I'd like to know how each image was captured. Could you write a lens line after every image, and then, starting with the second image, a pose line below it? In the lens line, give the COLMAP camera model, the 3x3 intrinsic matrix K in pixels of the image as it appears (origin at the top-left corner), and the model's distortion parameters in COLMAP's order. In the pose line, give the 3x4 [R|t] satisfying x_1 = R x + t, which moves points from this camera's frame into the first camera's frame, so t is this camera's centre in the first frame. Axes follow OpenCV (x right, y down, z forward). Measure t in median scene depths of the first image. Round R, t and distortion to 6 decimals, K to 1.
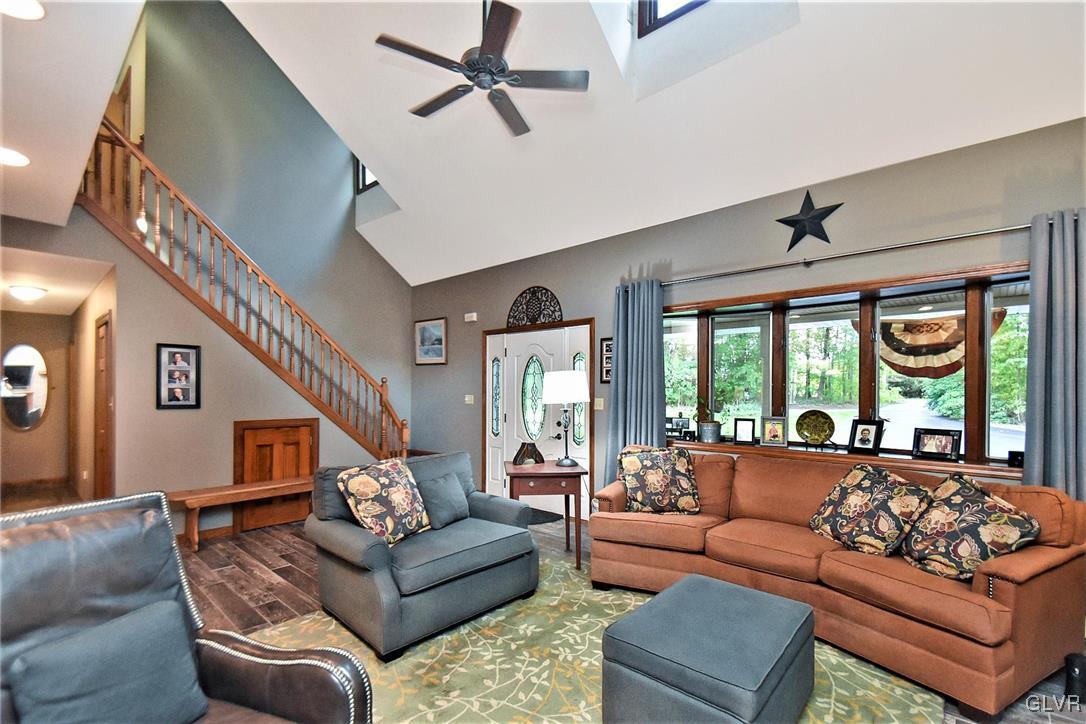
lens RADIAL K [[484.6, 0, 537.6], [0, 484.6, 393.9], [0, 0, 1]] dist [0.026300, -0.000096]
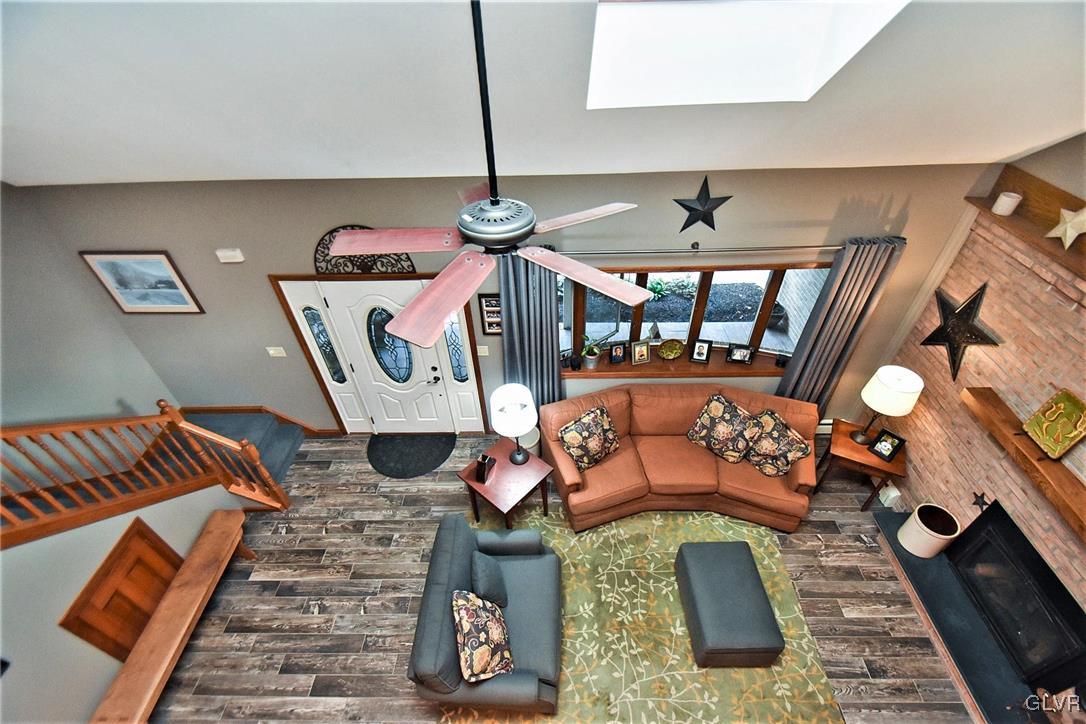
lens RADIAL K [[486.0, 0, 534.3], [0, 486.0, 385.1], [0, 0, 1]] dist [0.045971, -0.023771]
pose [[0.746179, -0.472823, 0.468675, -0.375233], [0.048801, 0.740937, 0.669799, -0.752641], [-0.663955, -0.476918, 0.575945, 0.420655]]
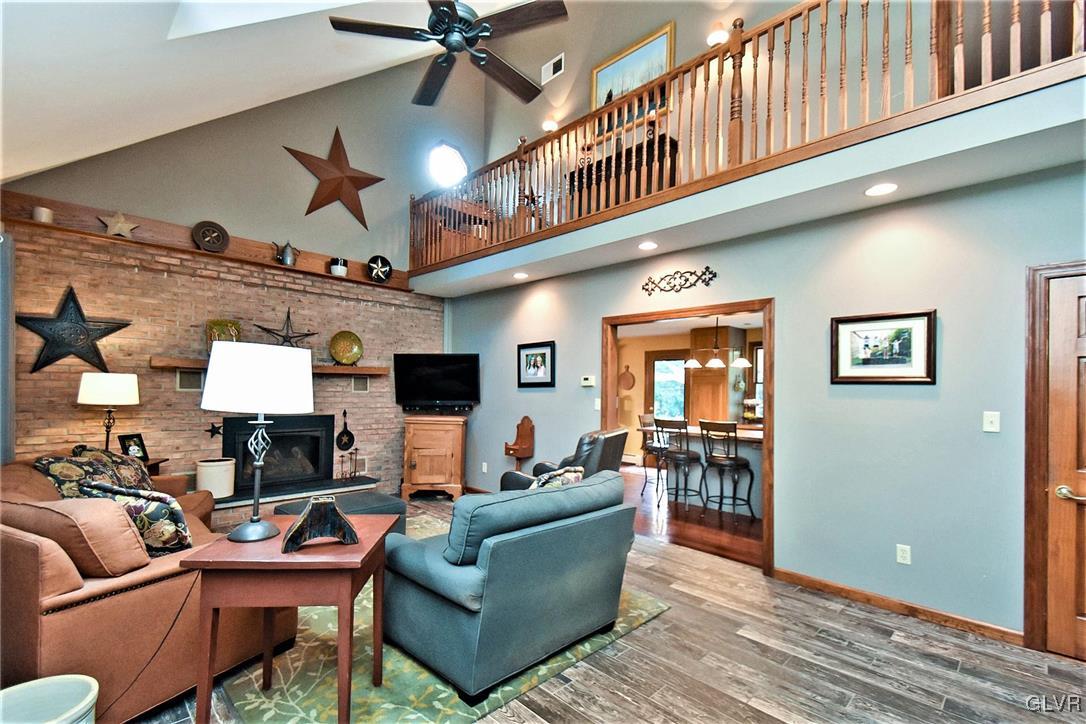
lens RADIAL K [[479.2, 0, 544.6], [0, 479.2, 383.1], [0, 0, 1]] dist [0.038505, -0.022608]
pose [[-0.999059, -0.024413, 0.035858, -0.258256], [-0.024632, 0.999680, -0.005694, -0.014792], [-0.035708, -0.006572, -0.999341, 1.520479]]
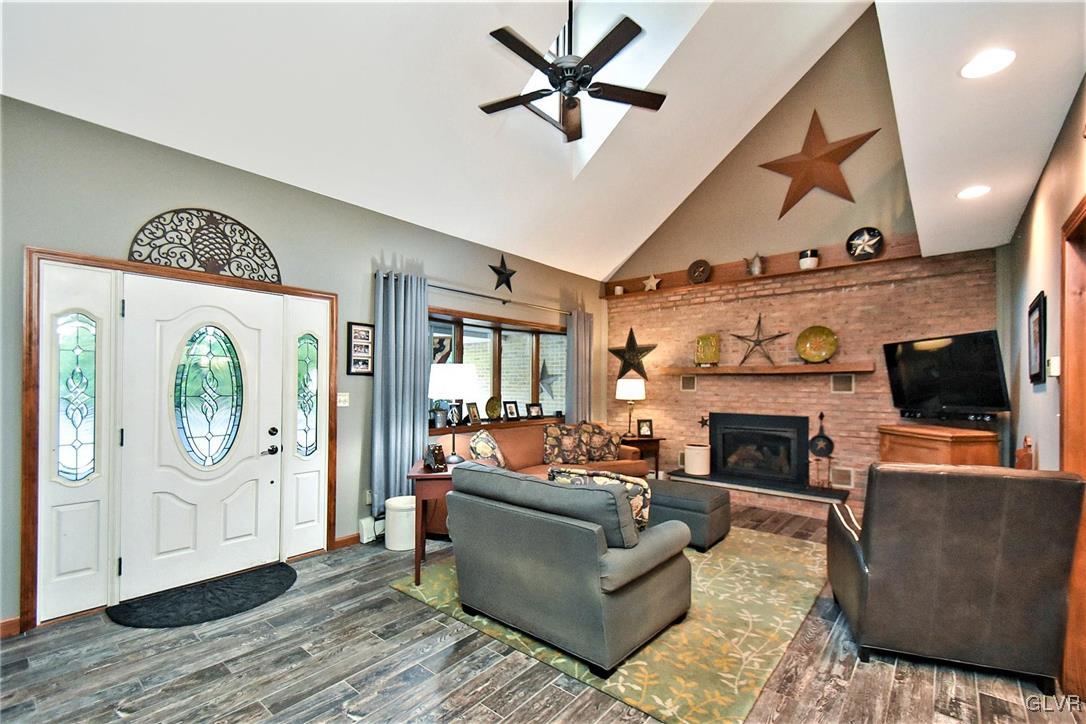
lens RADIAL K [[479.2, 0, 544.6], [0, 479.2, 383.1], [0, 0, 1]] dist [0.038505, -0.022608]
pose [[-0.051665, -0.002571, 0.998661, -0.919073], [0.001072, 0.999996, 0.002630, -0.011794], [-0.998664, 0.001207, -0.051662, 0.896866]]
